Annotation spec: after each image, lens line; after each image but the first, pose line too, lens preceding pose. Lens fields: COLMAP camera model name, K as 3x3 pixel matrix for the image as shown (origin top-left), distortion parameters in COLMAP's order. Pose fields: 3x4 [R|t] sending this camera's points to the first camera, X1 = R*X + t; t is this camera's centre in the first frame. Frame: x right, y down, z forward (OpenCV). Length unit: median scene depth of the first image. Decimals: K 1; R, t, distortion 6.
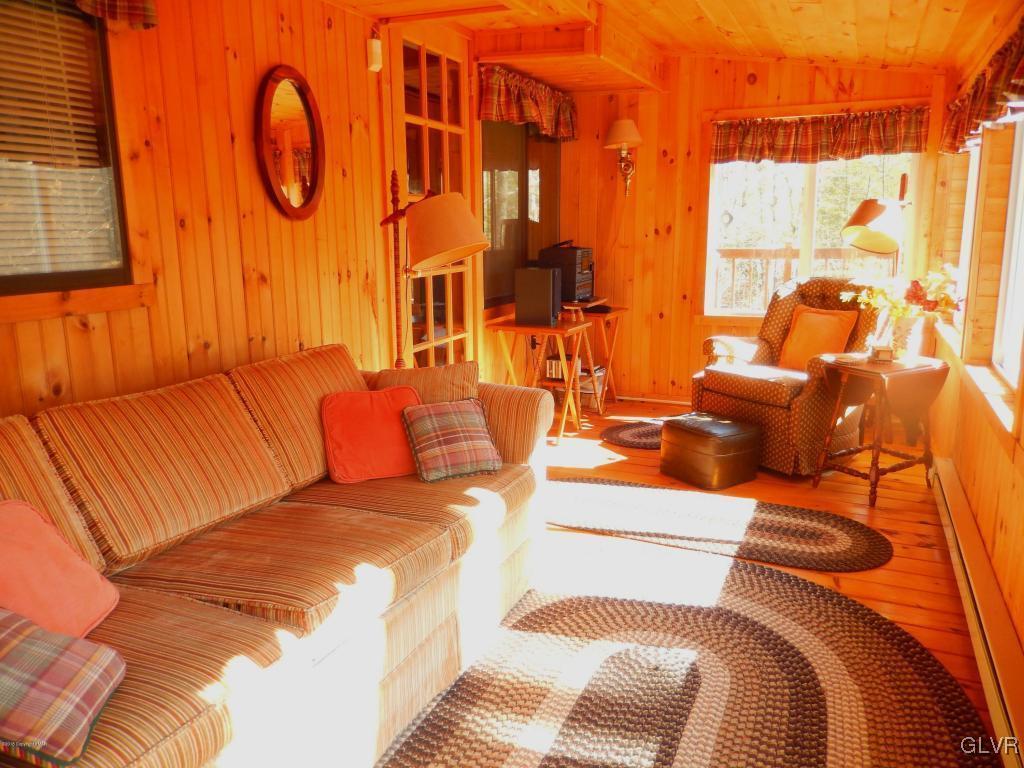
lens RADIAL K [[769.8, 0, 506.8], [0, 769.8, 382.5], [0, 0, 1]] dist [-0.002592, -0.003150]
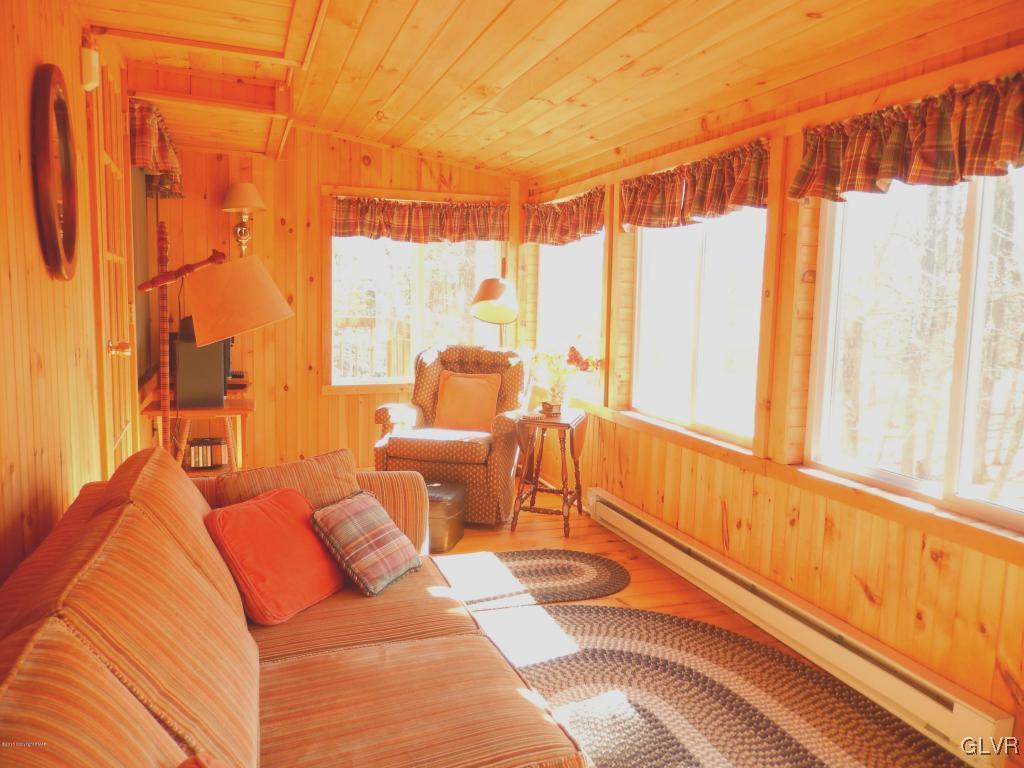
lens RADIAL K [[769.8, 0, 507.4], [0, 769.8, 385.7], [0, 0, 1]] dist [-0.002592, -0.003150]
pose [[0.725736, -0.055573, 0.685725, -0.302799], [0.112146, 0.992957, -0.038217, -0.027059], [-0.678771, 0.104637, 0.726856, 0.141398]]
